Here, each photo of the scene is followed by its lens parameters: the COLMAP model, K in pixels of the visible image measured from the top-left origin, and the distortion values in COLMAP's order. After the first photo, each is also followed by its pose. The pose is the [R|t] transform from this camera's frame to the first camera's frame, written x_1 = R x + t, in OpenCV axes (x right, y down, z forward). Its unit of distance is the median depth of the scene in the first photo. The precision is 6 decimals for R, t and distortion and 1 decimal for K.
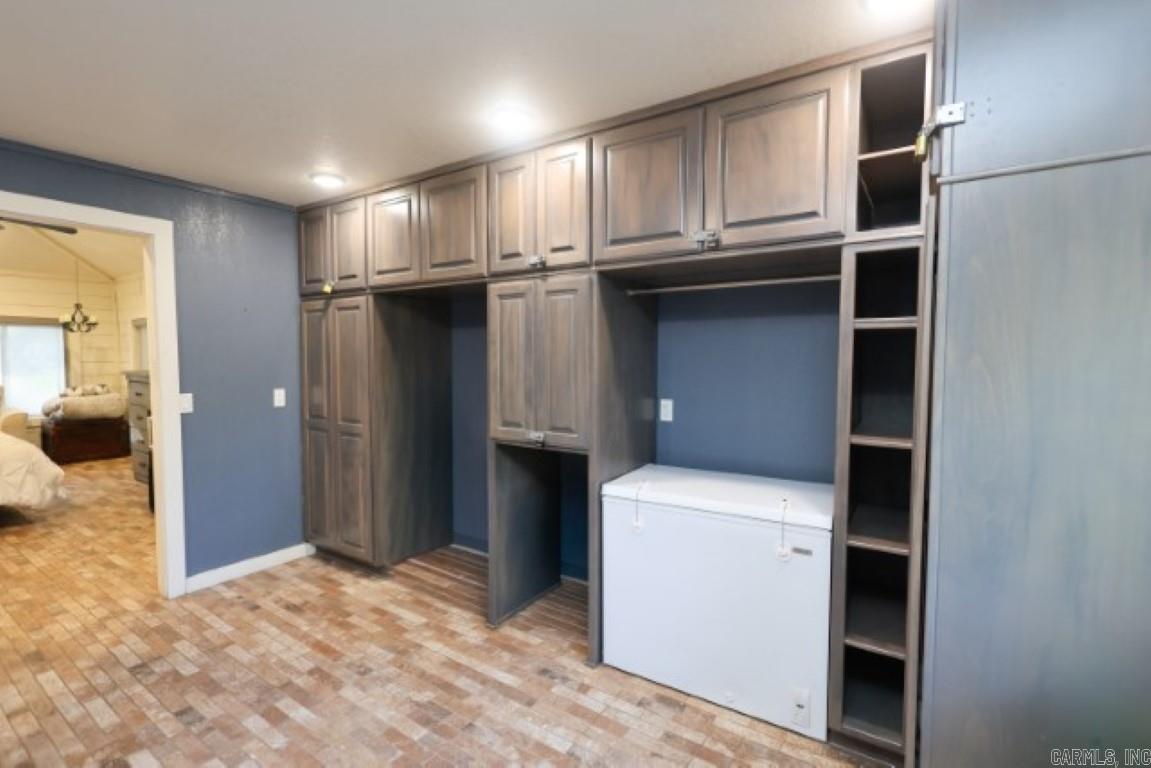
lens RADIAL K [[538.1, 0, 575.5], [0, 538.1, 384.0], [0, 0, 1]] dist [0.001595, -0.000170]
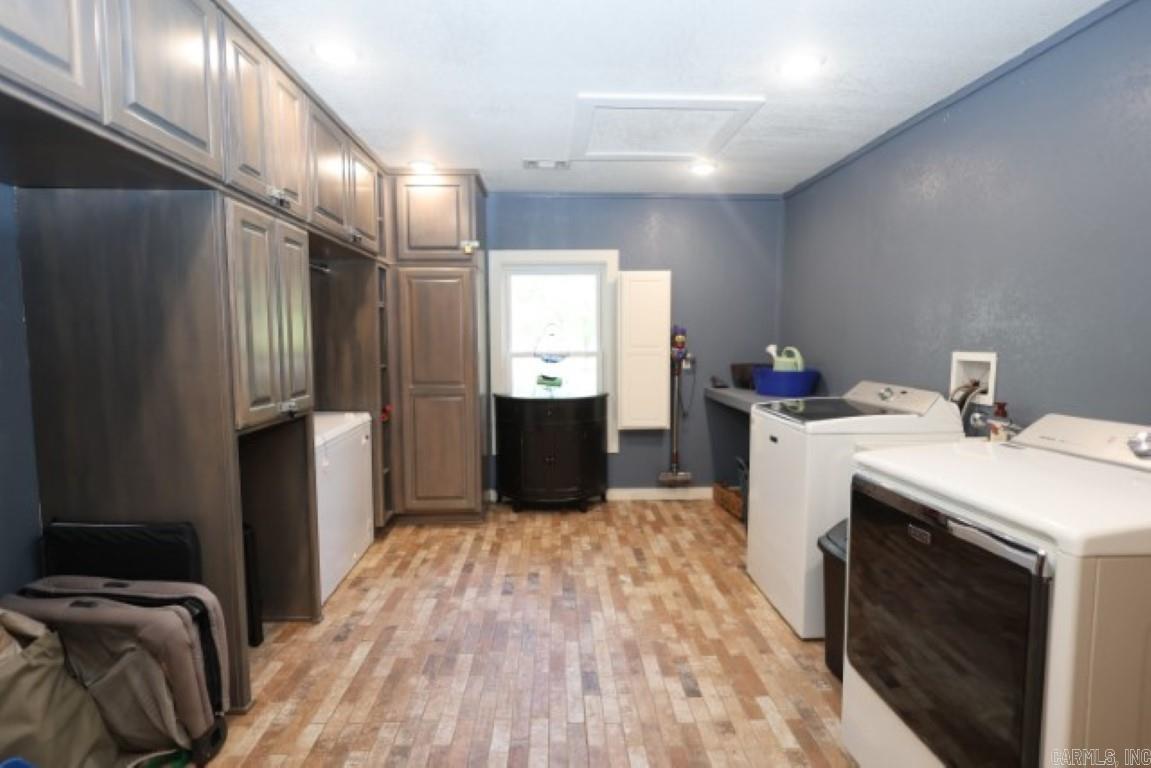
lens RADIAL K [[538.1, 0, 575.5], [0, 538.1, 384.0], [0, 0, 1]] dist [0.001595, -0.000170]
pose [[-0.595700, -0.067697, 0.800349, -1.114757], [0.040061, 0.992698, 0.113784, -0.018880], [-0.802207, 0.099844, -0.588638, 1.241827]]
